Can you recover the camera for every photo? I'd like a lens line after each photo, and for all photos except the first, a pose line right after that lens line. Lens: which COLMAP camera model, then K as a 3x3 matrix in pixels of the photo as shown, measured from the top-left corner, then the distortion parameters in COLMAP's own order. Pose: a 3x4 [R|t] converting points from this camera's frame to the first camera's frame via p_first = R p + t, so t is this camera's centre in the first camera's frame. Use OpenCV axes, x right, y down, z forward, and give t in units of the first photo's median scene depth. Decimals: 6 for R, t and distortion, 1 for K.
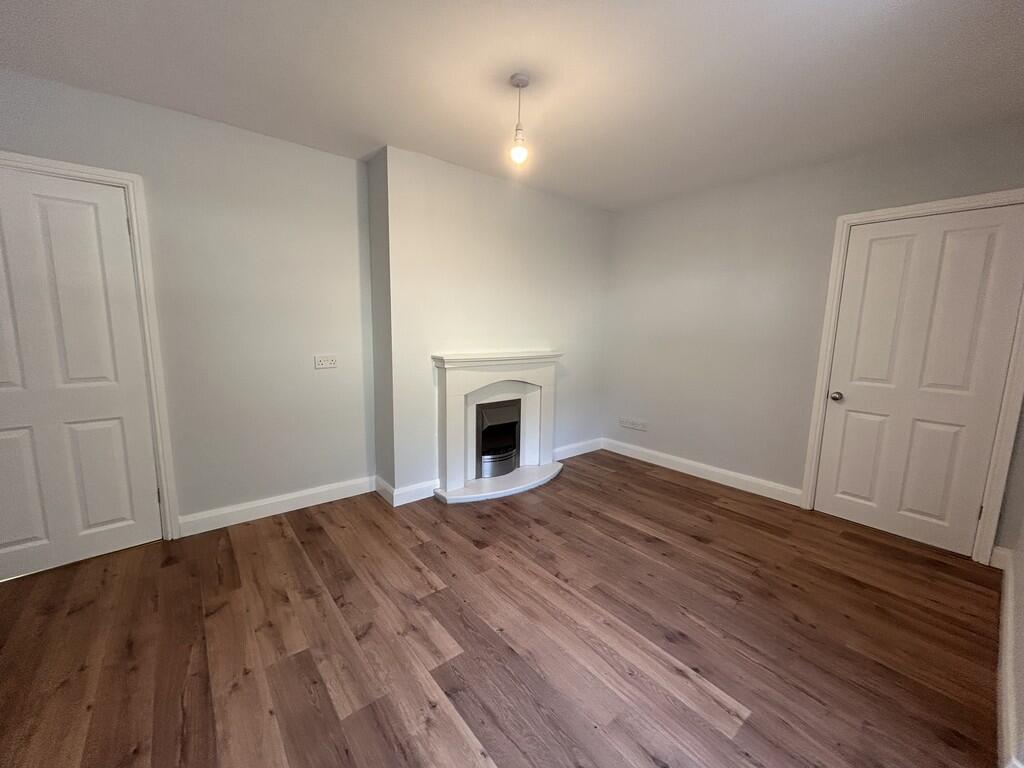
lens RADIAL K [[410.6, 0, 512.0], [0, 410.6, 384.0], [0, 0, 1]] dist [-0.002228, 0.000128]
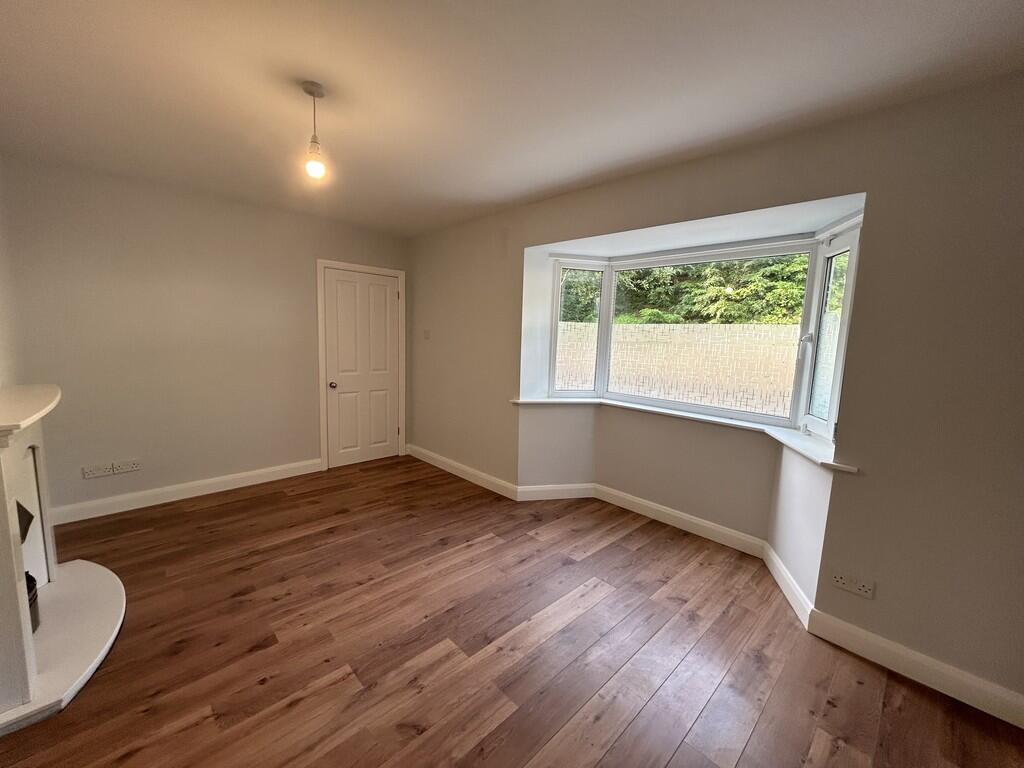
lens RADIAL K [[410.6, 0, 512.0], [0, 410.6, 384.0], [0, 0, 1]] dist [-0.002228, 0.000128]
pose [[-0.082628, -0.142386, 0.986356, -0.840095], [0.109342, 0.982470, 0.150985, -0.150138], [-0.990564, 0.120326, -0.065610, 0.579034]]
